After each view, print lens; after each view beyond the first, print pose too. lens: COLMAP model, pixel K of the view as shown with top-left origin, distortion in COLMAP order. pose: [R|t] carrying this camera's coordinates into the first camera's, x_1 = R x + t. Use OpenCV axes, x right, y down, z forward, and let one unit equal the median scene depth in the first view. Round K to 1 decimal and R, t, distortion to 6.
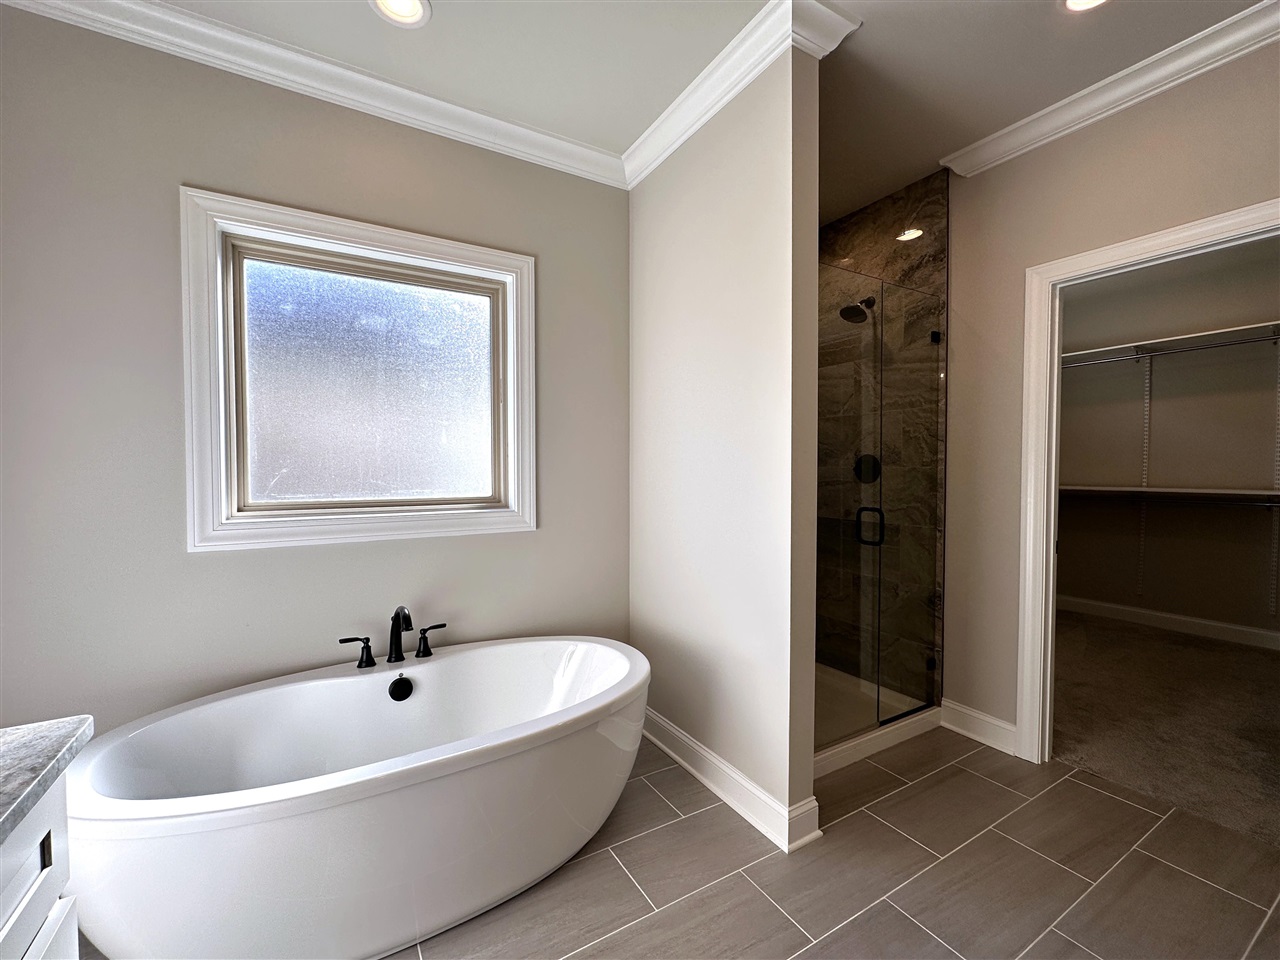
lens RADIAL K [[508.1, 0, 640.0], [0, 508.1, 480.0], [0, 0, 1]] dist [-0.002133, 0.000663]
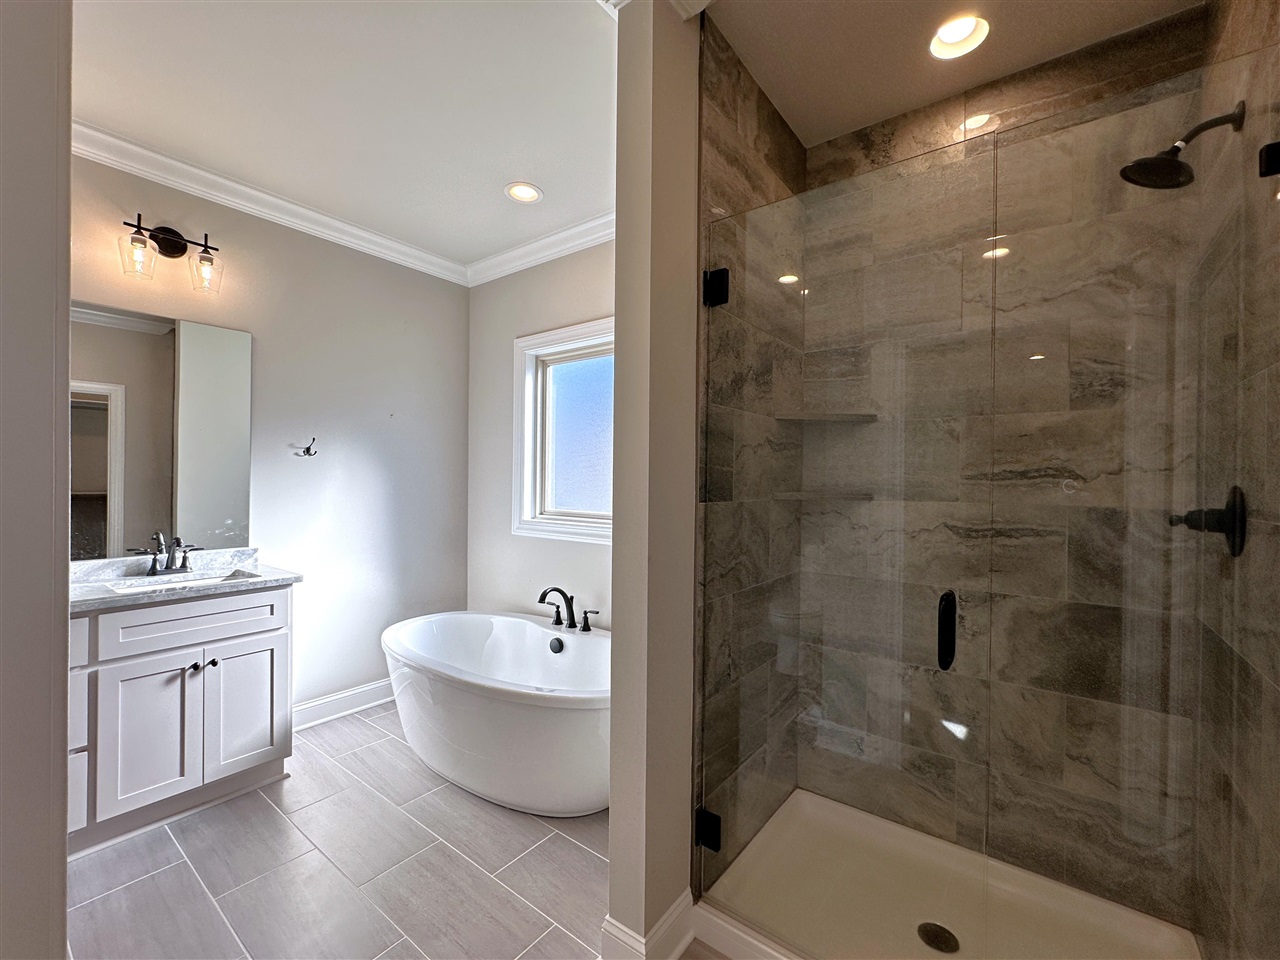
lens RADIAL K [[508.1, 0, 640.0], [0, 508.1, 480.0], [0, 0, 1]] dist [-0.002133, 0.000663]
pose [[0.433855, 0.003858, -0.900974, 0.908929], [-0.040685, 0.999055, -0.015314, -0.041849], [0.900064, 0.043300, 0.433602, 0.564283]]
